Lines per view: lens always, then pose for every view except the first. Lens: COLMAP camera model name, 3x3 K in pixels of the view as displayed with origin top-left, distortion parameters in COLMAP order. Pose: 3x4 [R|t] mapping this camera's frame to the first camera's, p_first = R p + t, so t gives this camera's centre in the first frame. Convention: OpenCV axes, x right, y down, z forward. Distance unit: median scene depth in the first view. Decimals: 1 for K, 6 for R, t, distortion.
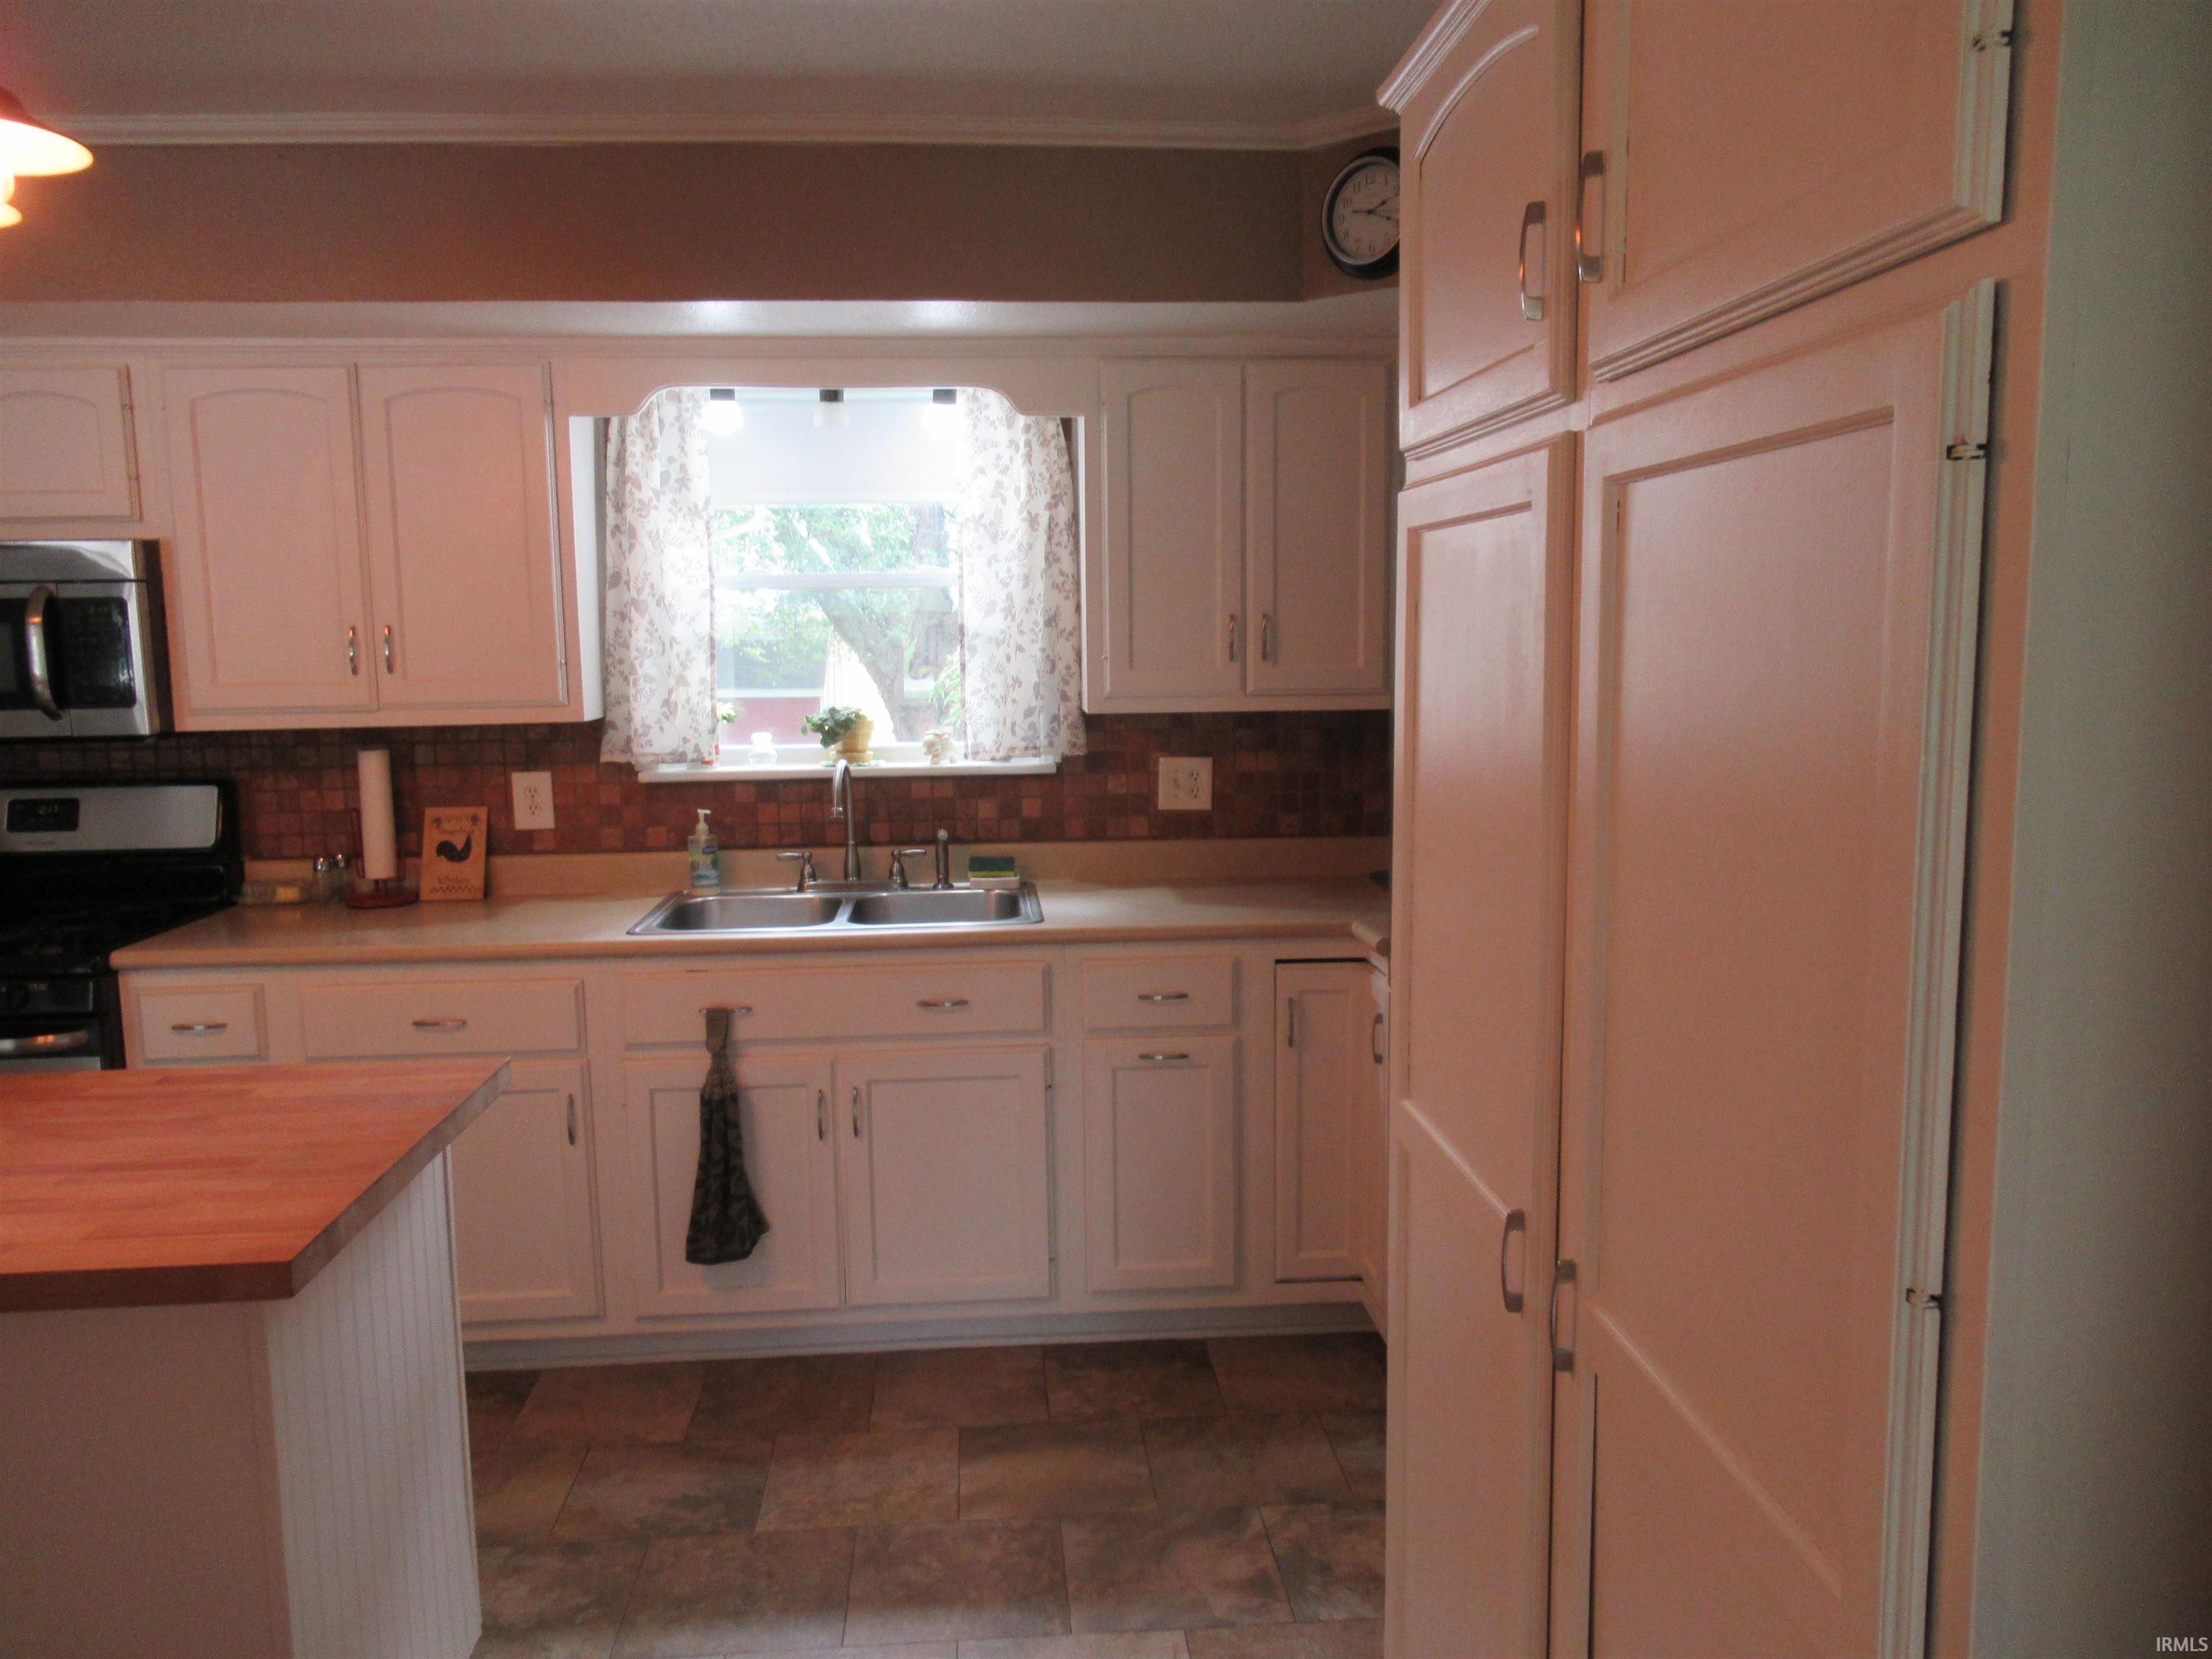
lens RADIAL K [[1648.7, 0, 1108.6], [0, 1648.7, 821.5], [0, 0, 1]] dist [-0.007280, 0.006776]
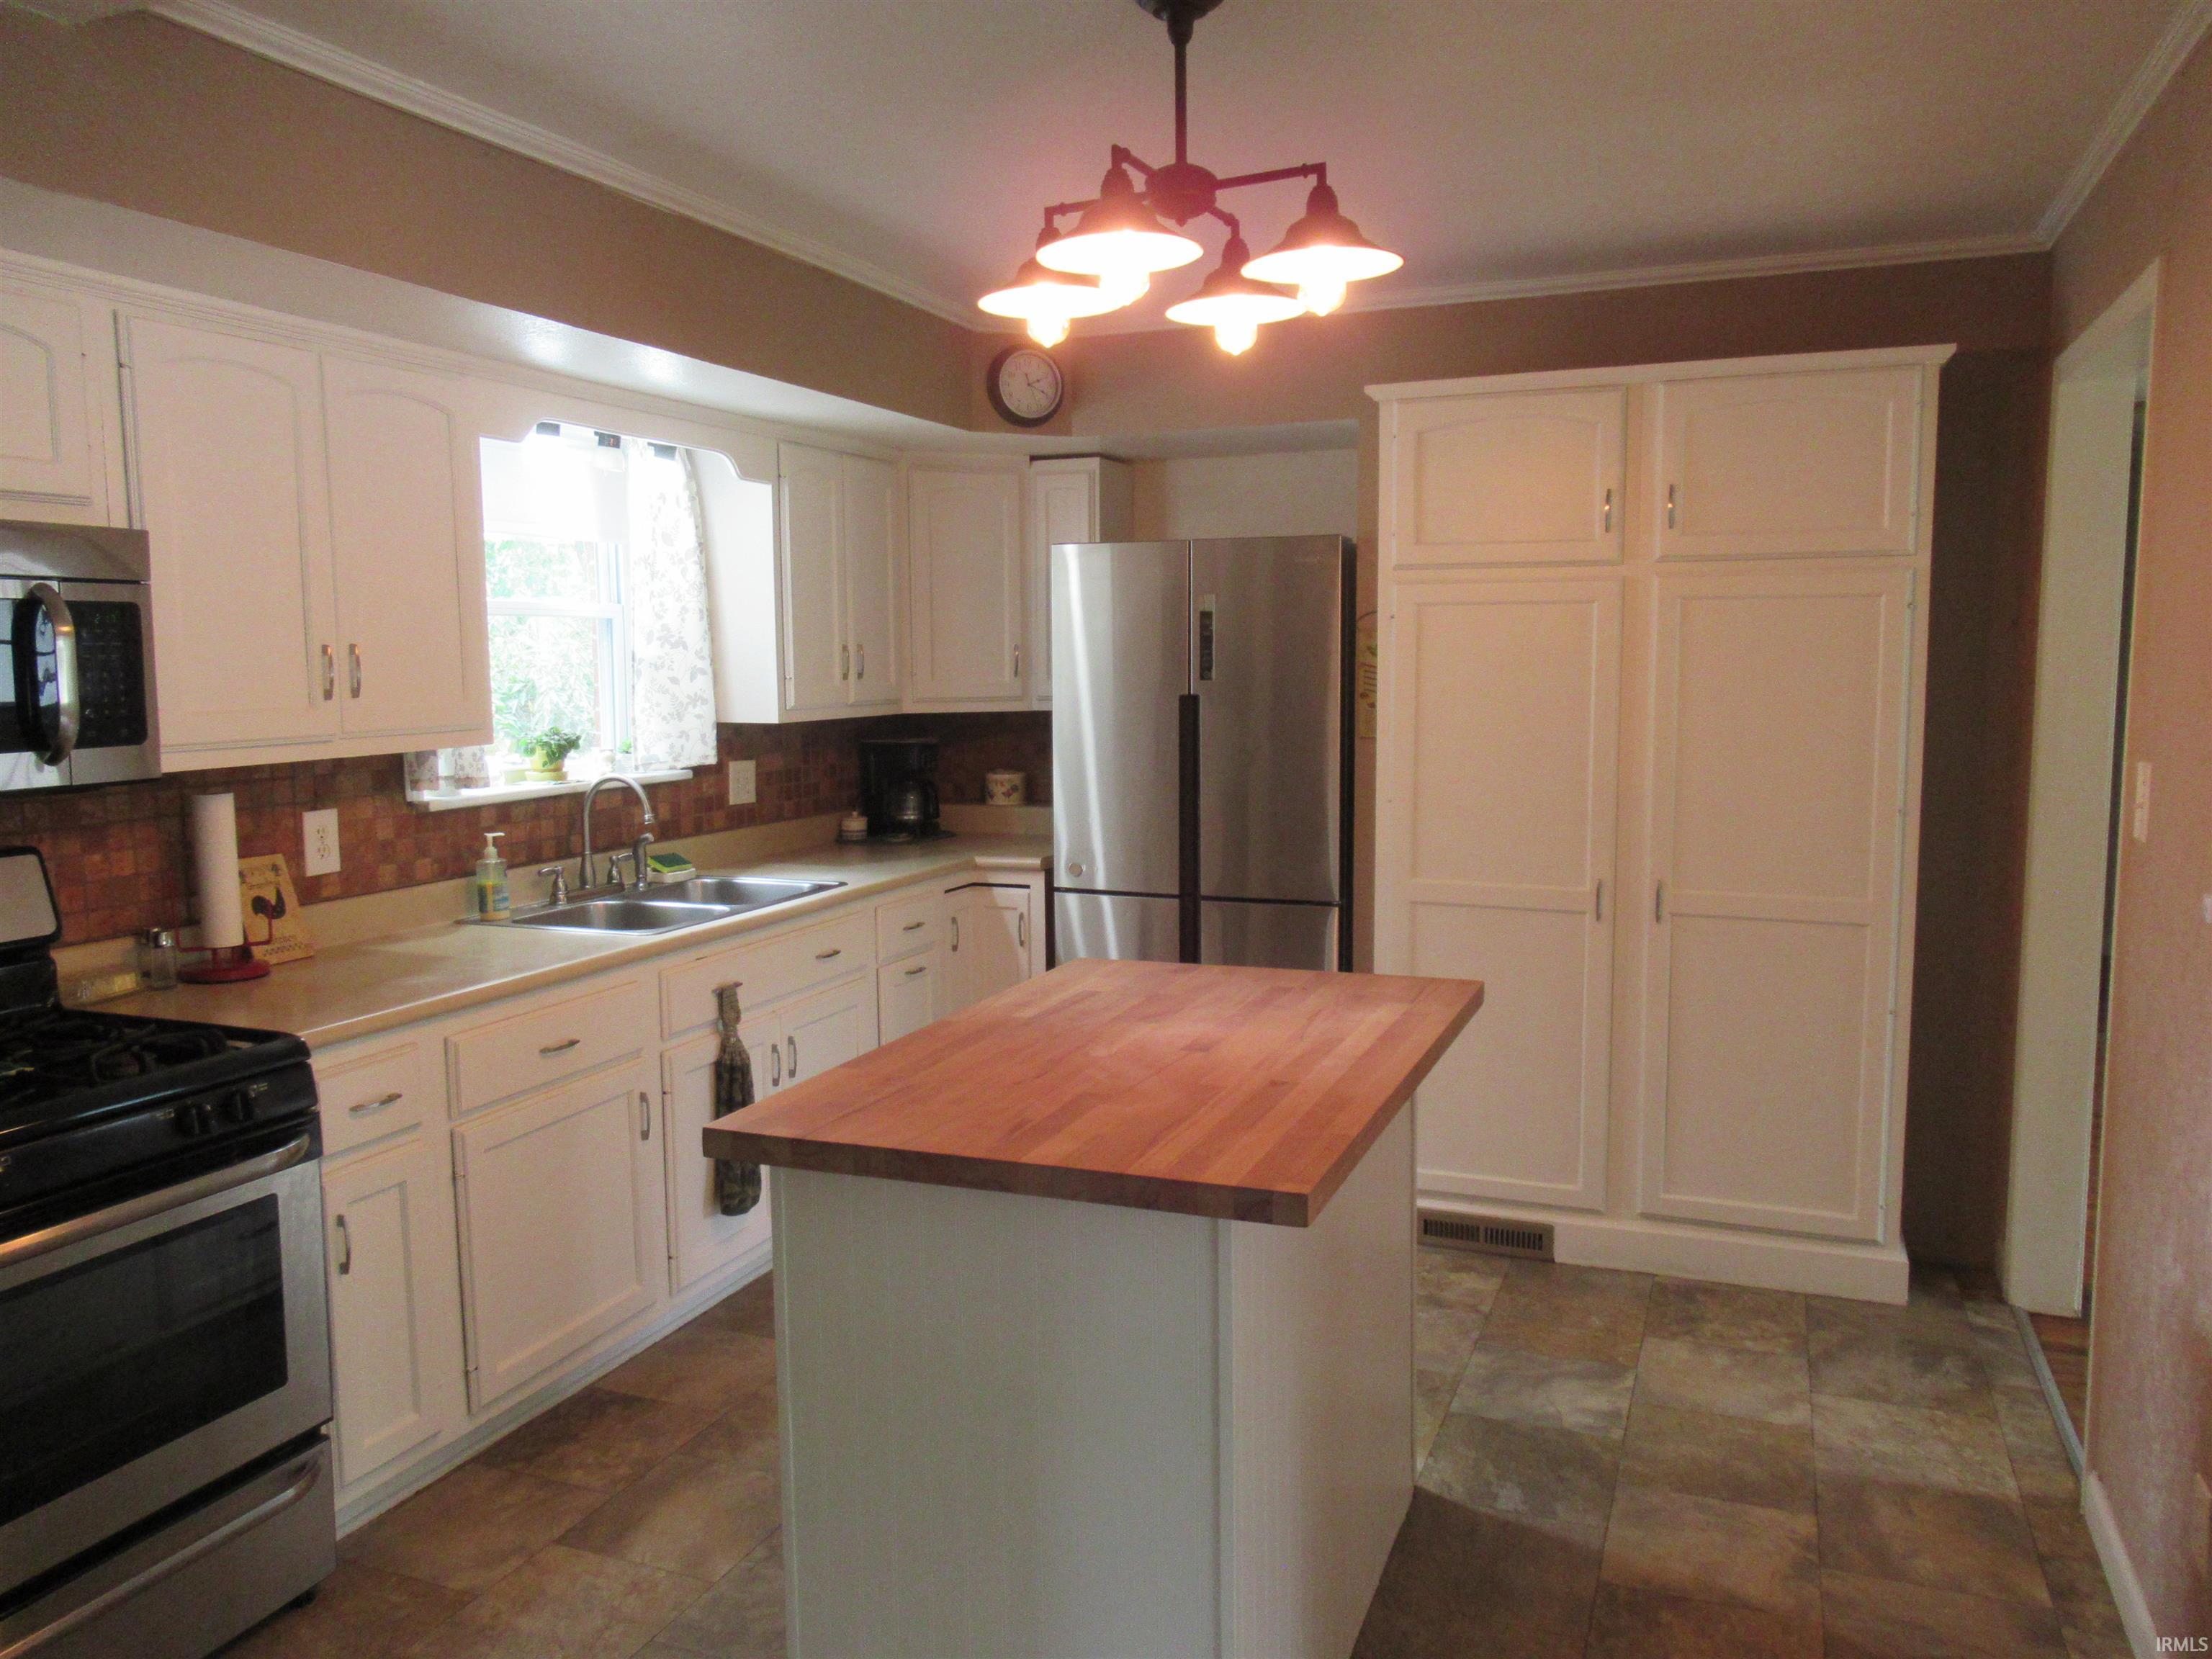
lens RADIAL K [[1648.7, 0, 1097.7], [0, 1648.7, 818.3], [0, 0, 1]] dist [-0.007280, 0.006776]
pose [[0.447743, -0.080778, 0.890506, -0.964654], [0.110853, 0.993243, 0.034360, -0.009548], [-0.887264, 0.083330, 0.453672, 0.218830]]
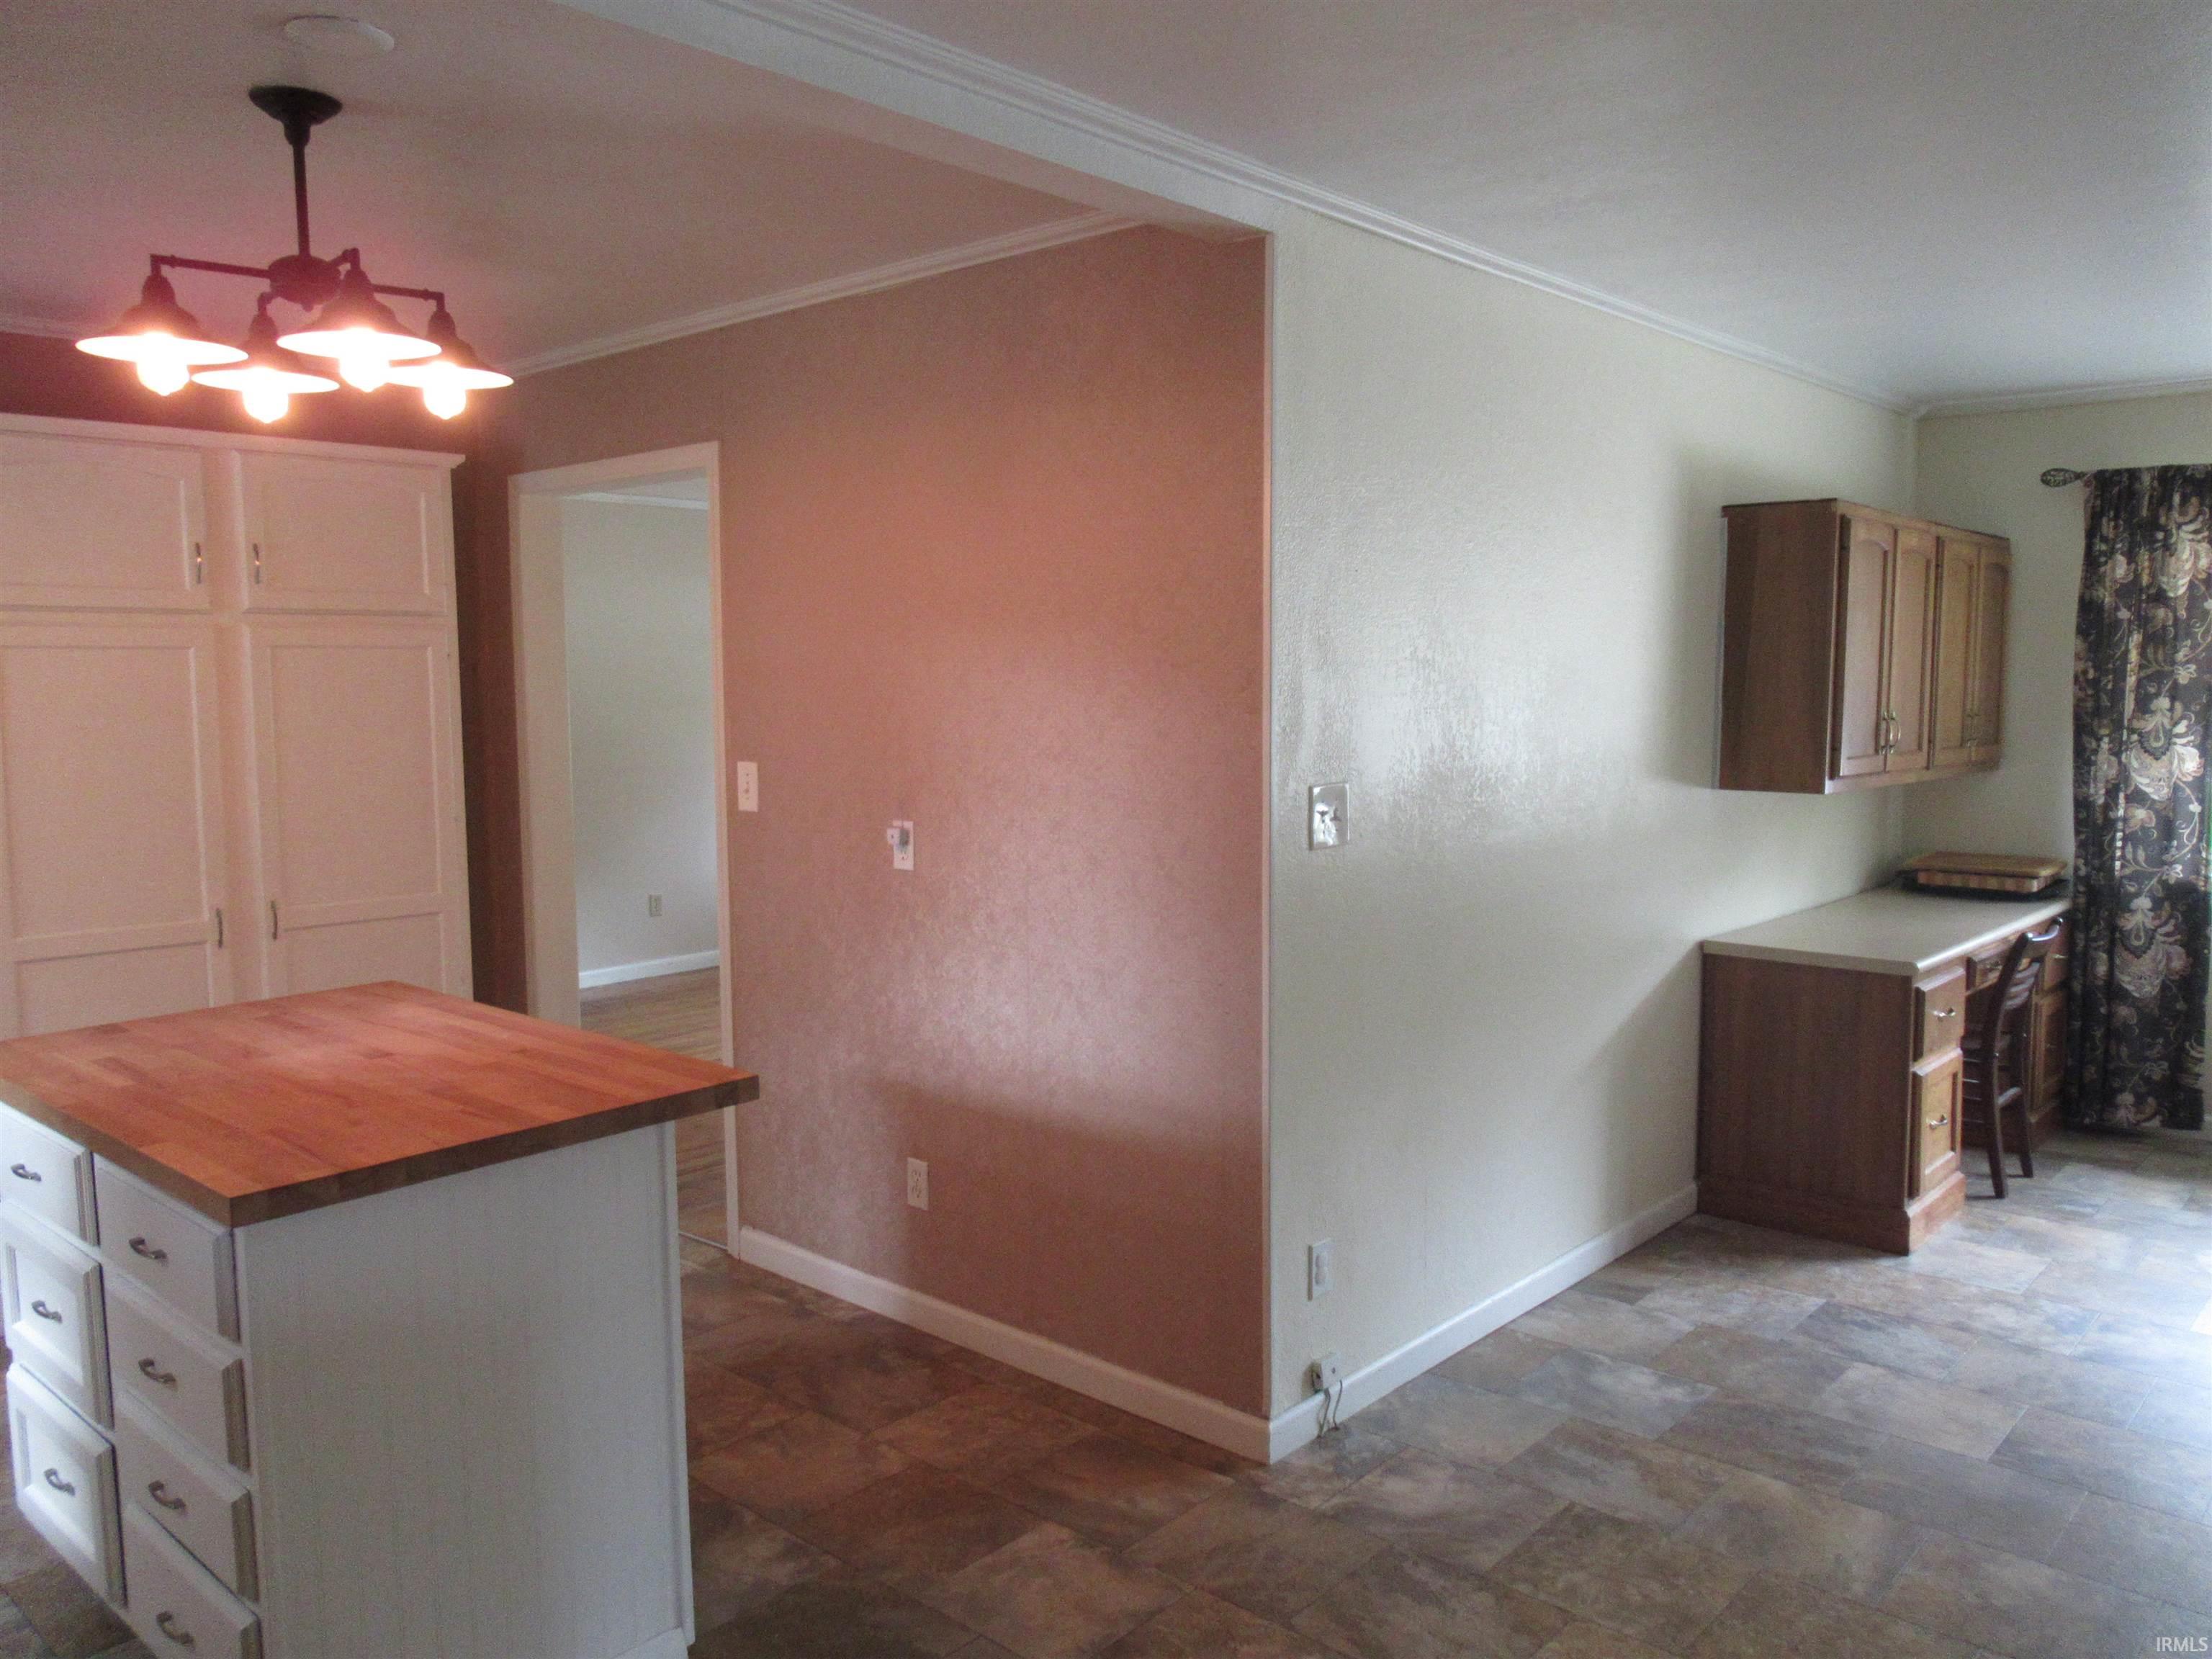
lens RADIAL K [[1648.7, 0, 1094.1], [0, 1648.7, 822.9], [0, 0, 1]] dist [-0.007280, 0.006776]
pose [[-0.680745, -0.049859, 0.730822, -1.107720], [0.105090, 0.980713, 0.164797, -0.077263], [-0.724943, 0.188987, -0.662376, 0.709087]]
